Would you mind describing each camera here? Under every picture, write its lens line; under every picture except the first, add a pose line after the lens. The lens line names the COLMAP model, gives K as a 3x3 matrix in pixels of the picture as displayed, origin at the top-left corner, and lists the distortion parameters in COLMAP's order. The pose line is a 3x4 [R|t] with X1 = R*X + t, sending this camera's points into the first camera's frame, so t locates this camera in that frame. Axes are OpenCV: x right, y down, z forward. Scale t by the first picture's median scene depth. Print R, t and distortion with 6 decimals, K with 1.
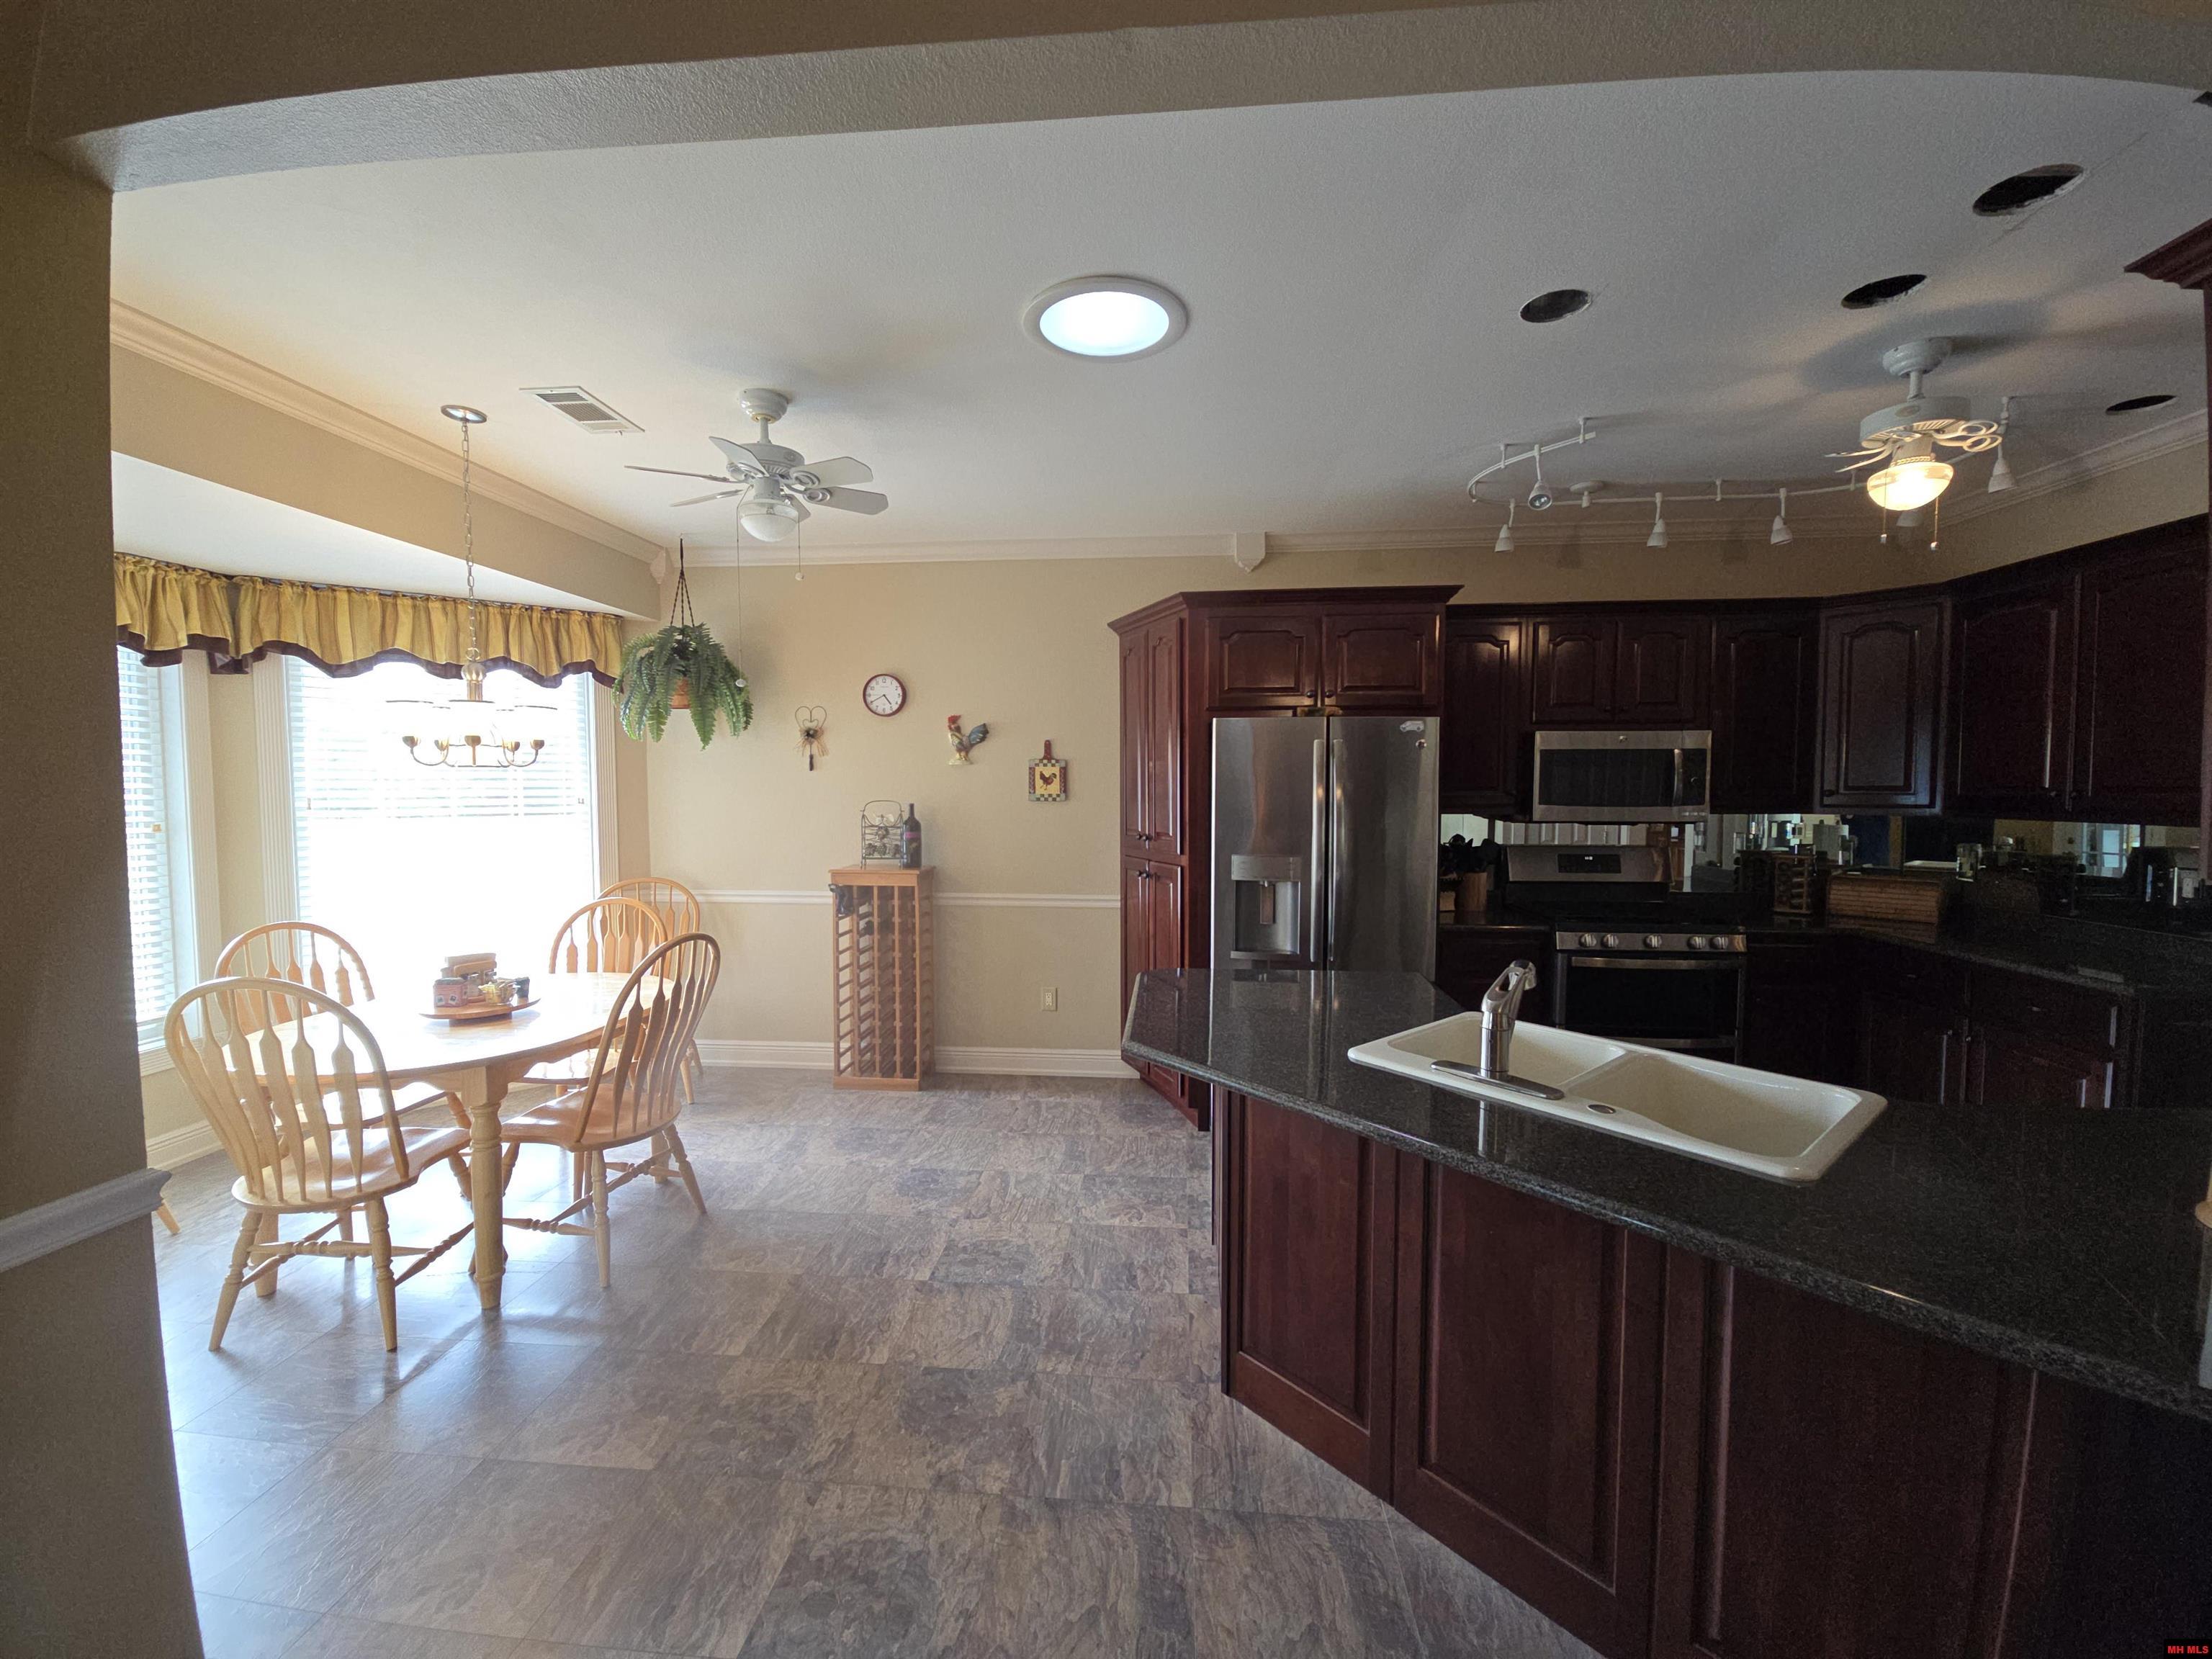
lens RADIAL K [[901.8, 0, 1106.0], [0, 901.8, 829.5], [0, 0, 1]] dist [-0.005972, -0.000379]
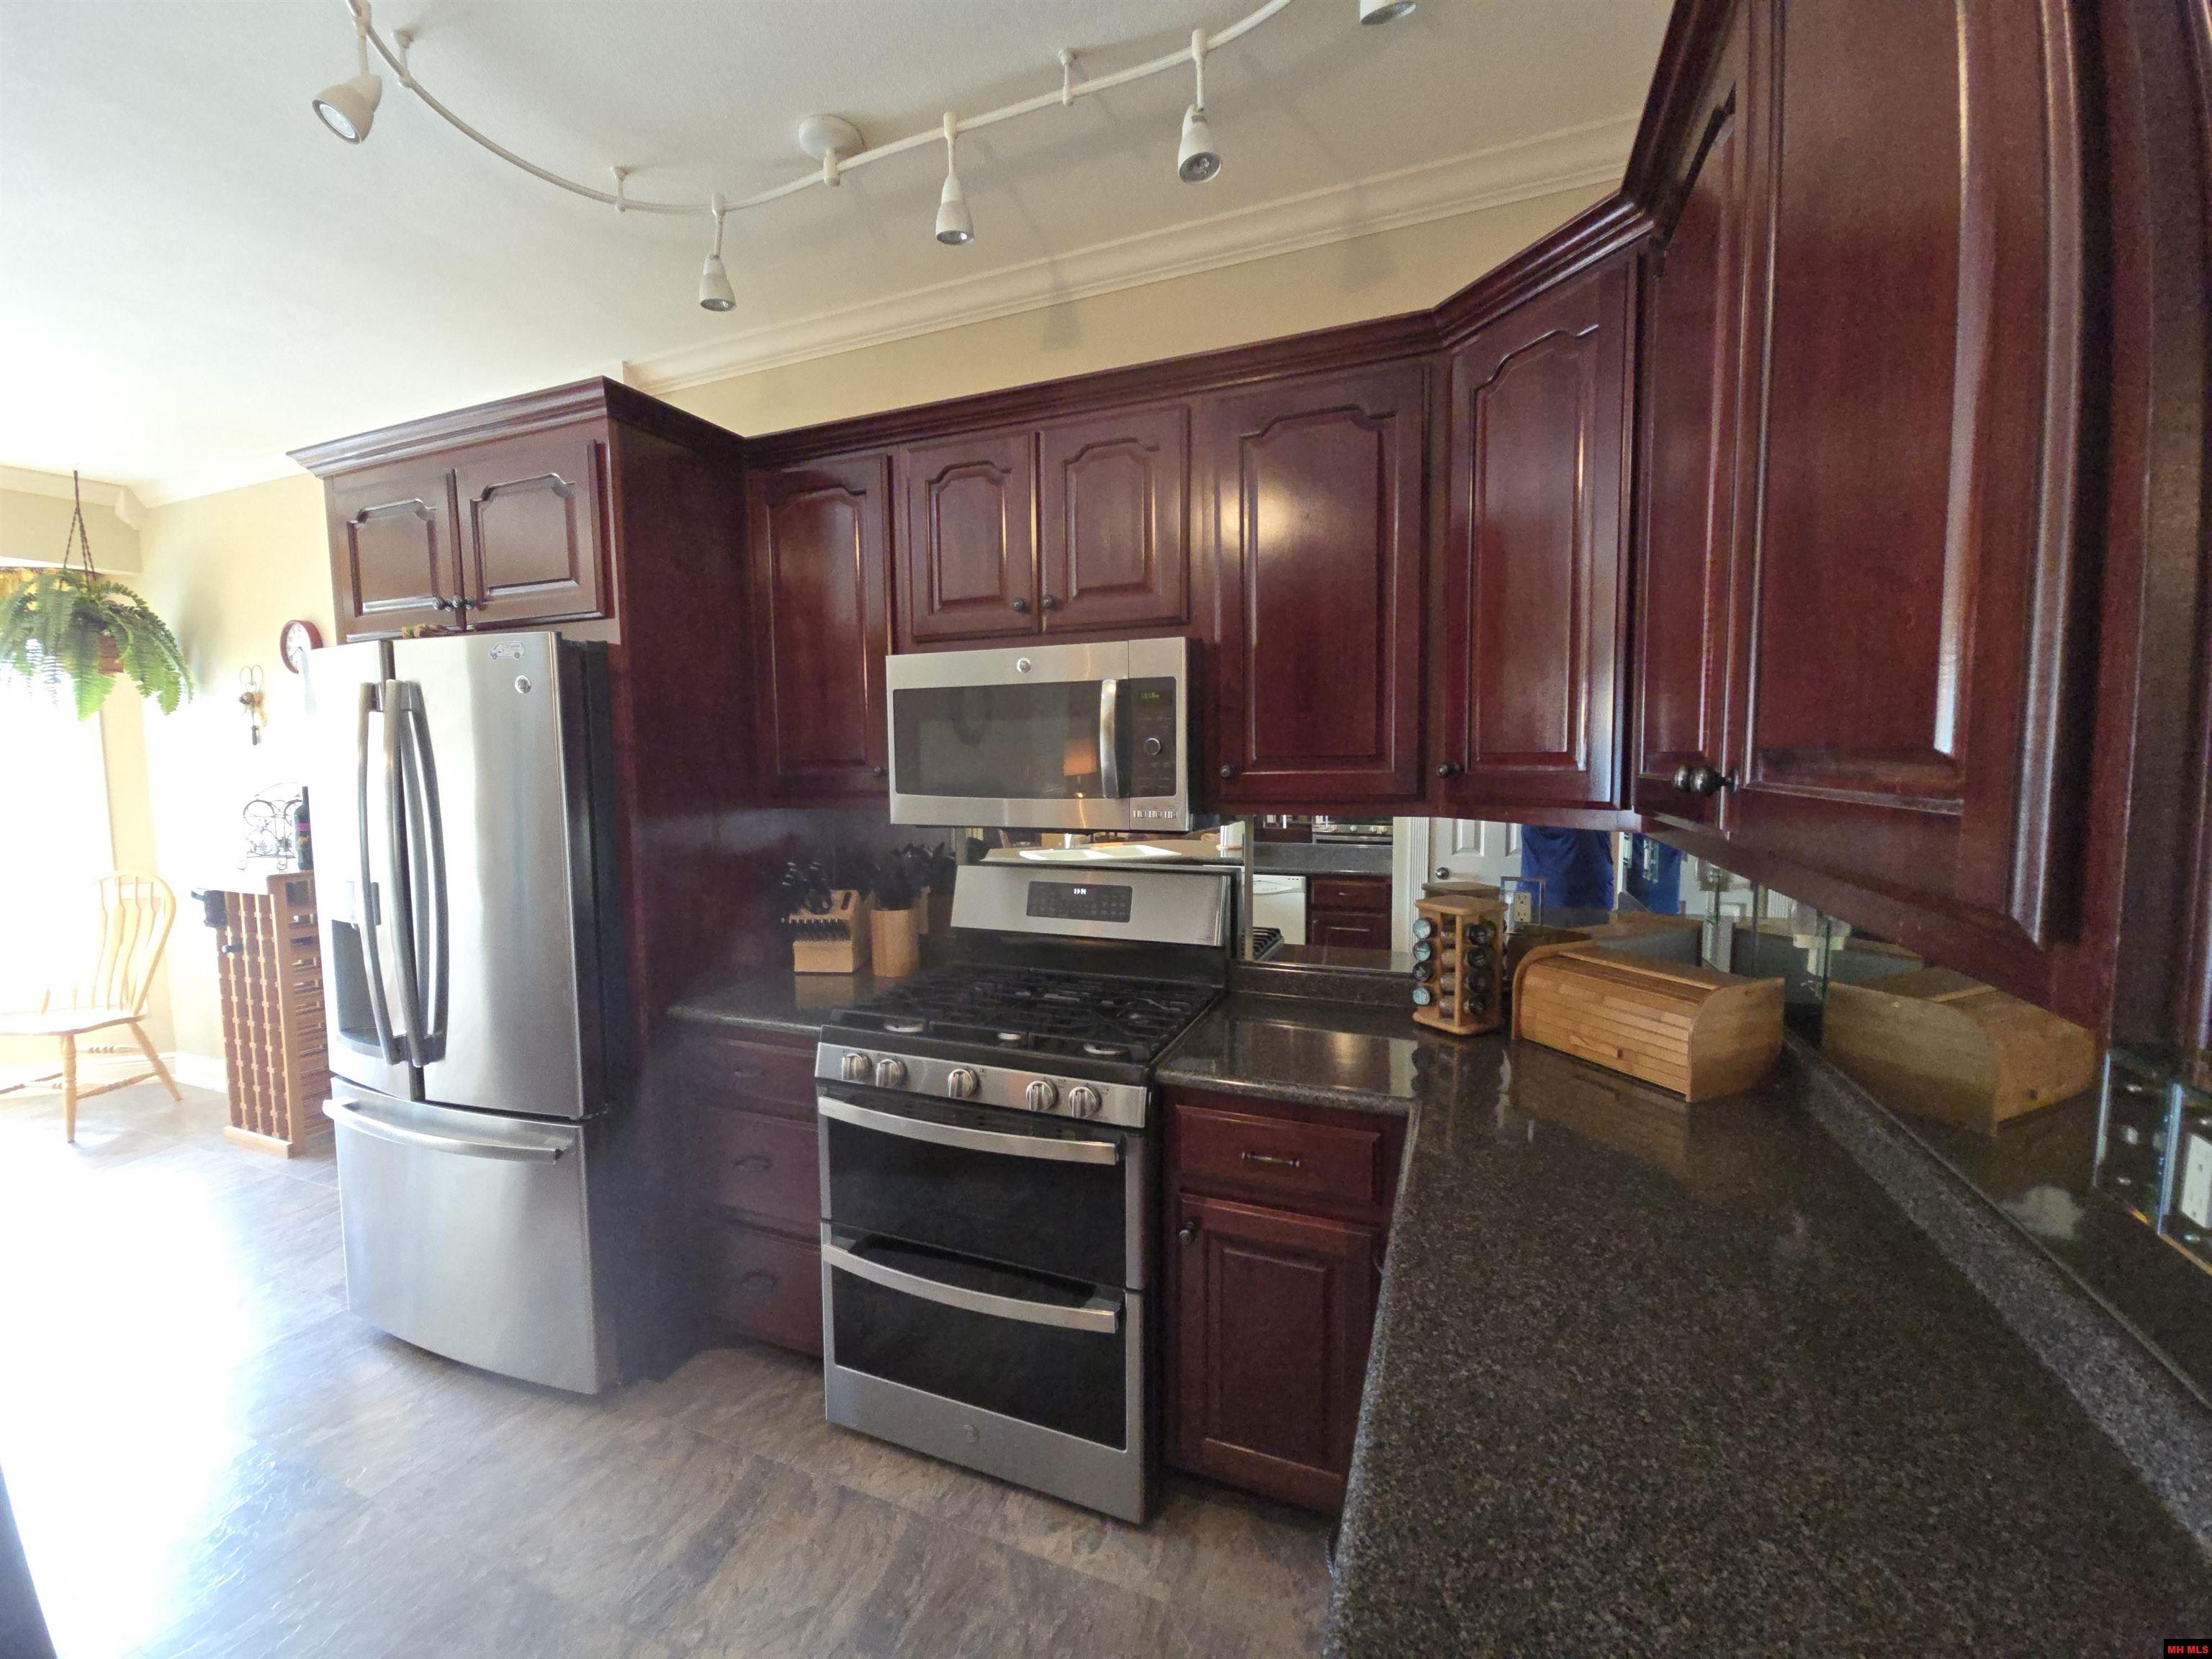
lens RADIAL K [[901.8, 0, 1106.0], [0, 901.8, 829.5], [0, 0, 1]] dist [-0.005972, -0.000379]
pose [[0.953948, 0.016688, -0.299506, 0.762618], [-0.008389, 0.999545, 0.028972, -0.021810], [0.299853, -0.025126, 0.953654, 0.526325]]
